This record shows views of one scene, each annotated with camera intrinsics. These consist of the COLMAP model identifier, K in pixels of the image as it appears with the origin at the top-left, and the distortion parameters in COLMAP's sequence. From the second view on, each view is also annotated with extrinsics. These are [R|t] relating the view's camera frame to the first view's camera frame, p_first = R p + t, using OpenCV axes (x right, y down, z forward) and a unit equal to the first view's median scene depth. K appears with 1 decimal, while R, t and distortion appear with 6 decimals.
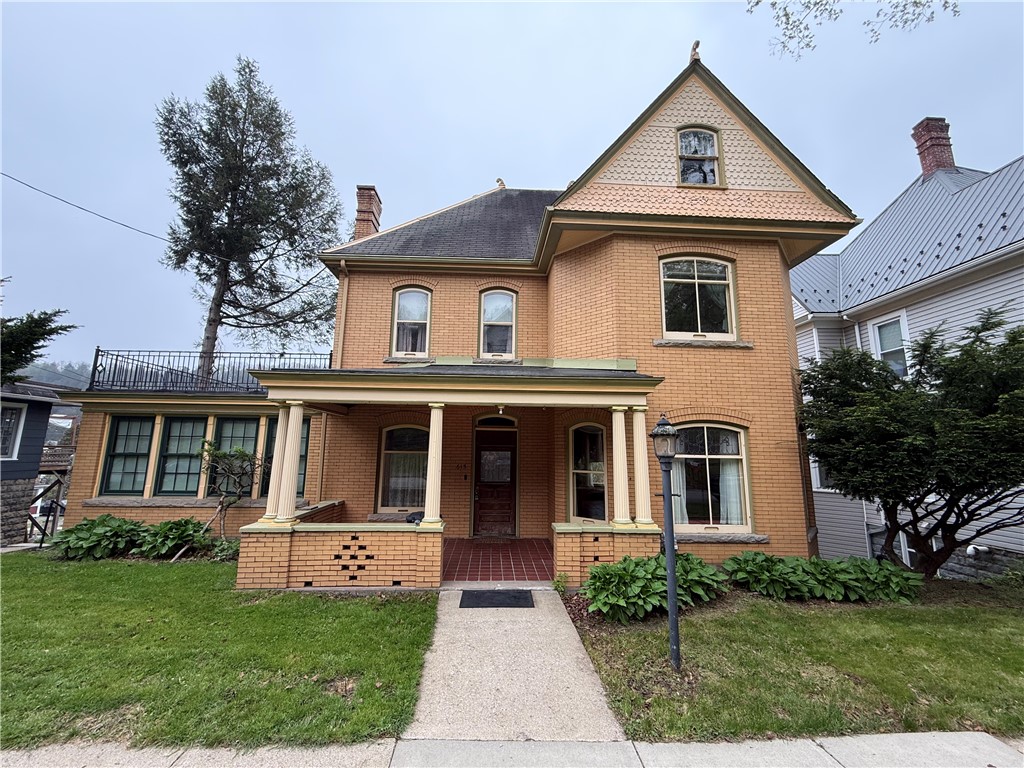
lens RADIAL K [[409.9, 0, 510.8], [0, 409.9, 382.9], [0, 0, 1]] dist [0.000146, 0.000300]
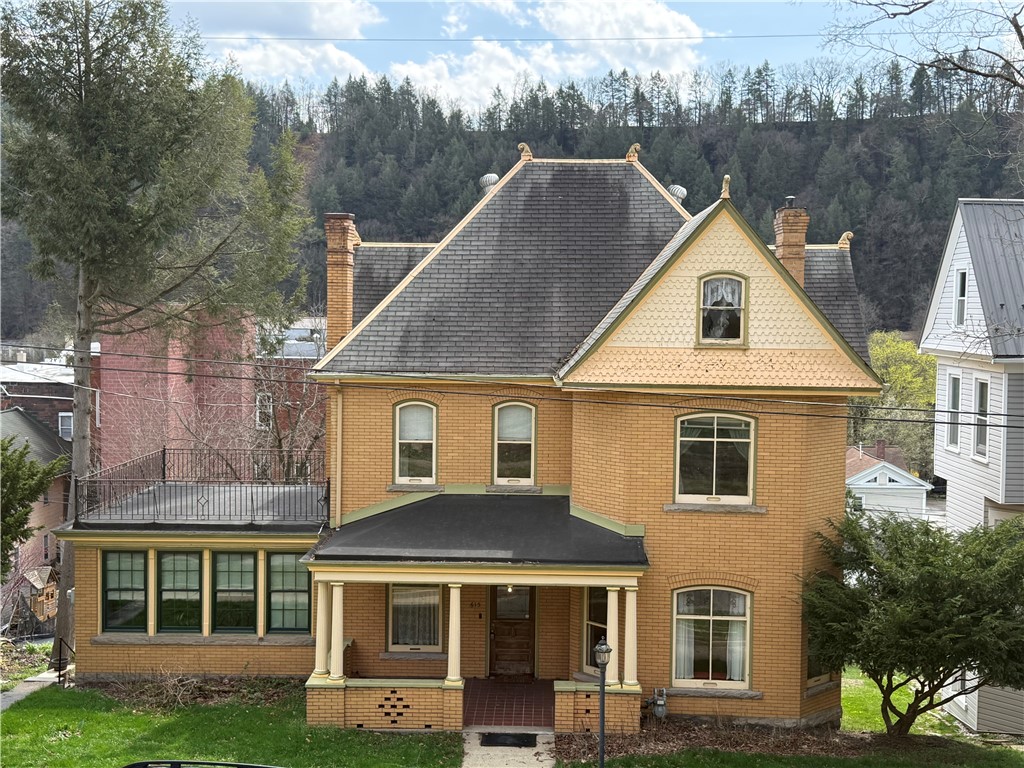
lens RADIAL K [[1267.7, 0, 512.6], [0, 1267.7, 385.2], [0, 0, 1]] dist [0.123796, 0.000000]
pose [[0.996834, 0.003674, -0.079425, 0.221435], [0.014051, 0.975069, 0.221458, -1.071262], [0.078259, -0.221873, 0.971930, -1.964510]]
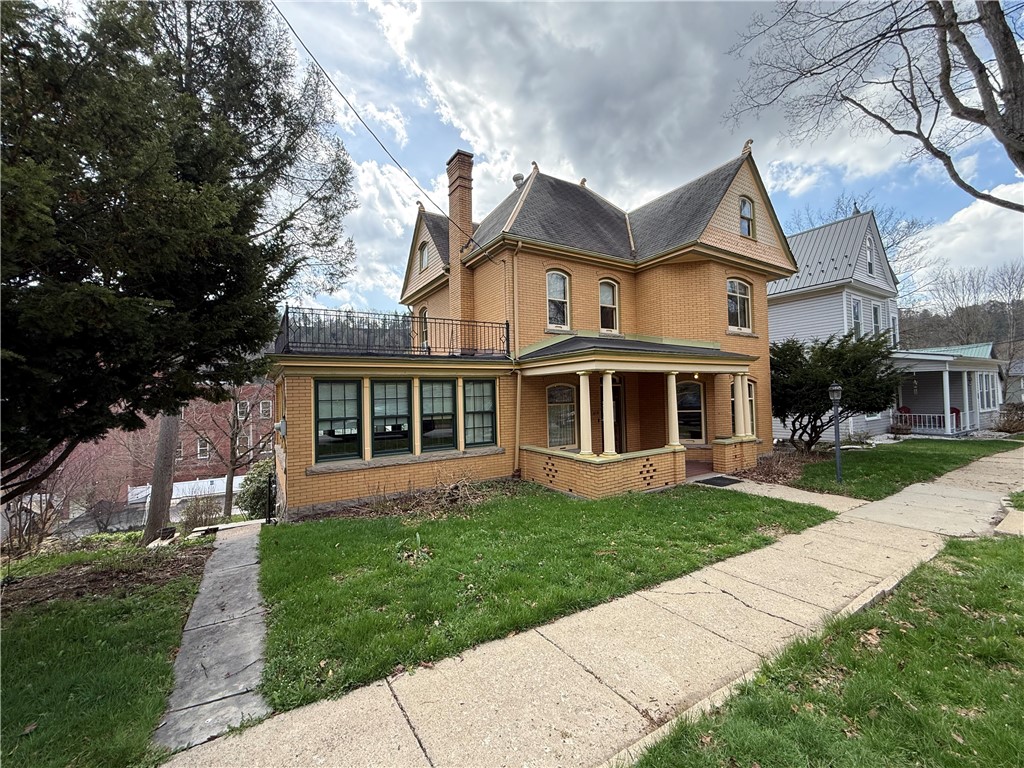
lens RADIAL K [[409.9, 0, 510.5], [0, 409.9, 381.9], [0, 0, 1]] dist [0.000146, 0.000300]
pose [[0.868842, -0.016783, 0.494805, -1.215454], [-0.045126, 0.992580, 0.112906, -0.046747], [-0.493029, -0.120426, 0.861638, -0.026738]]
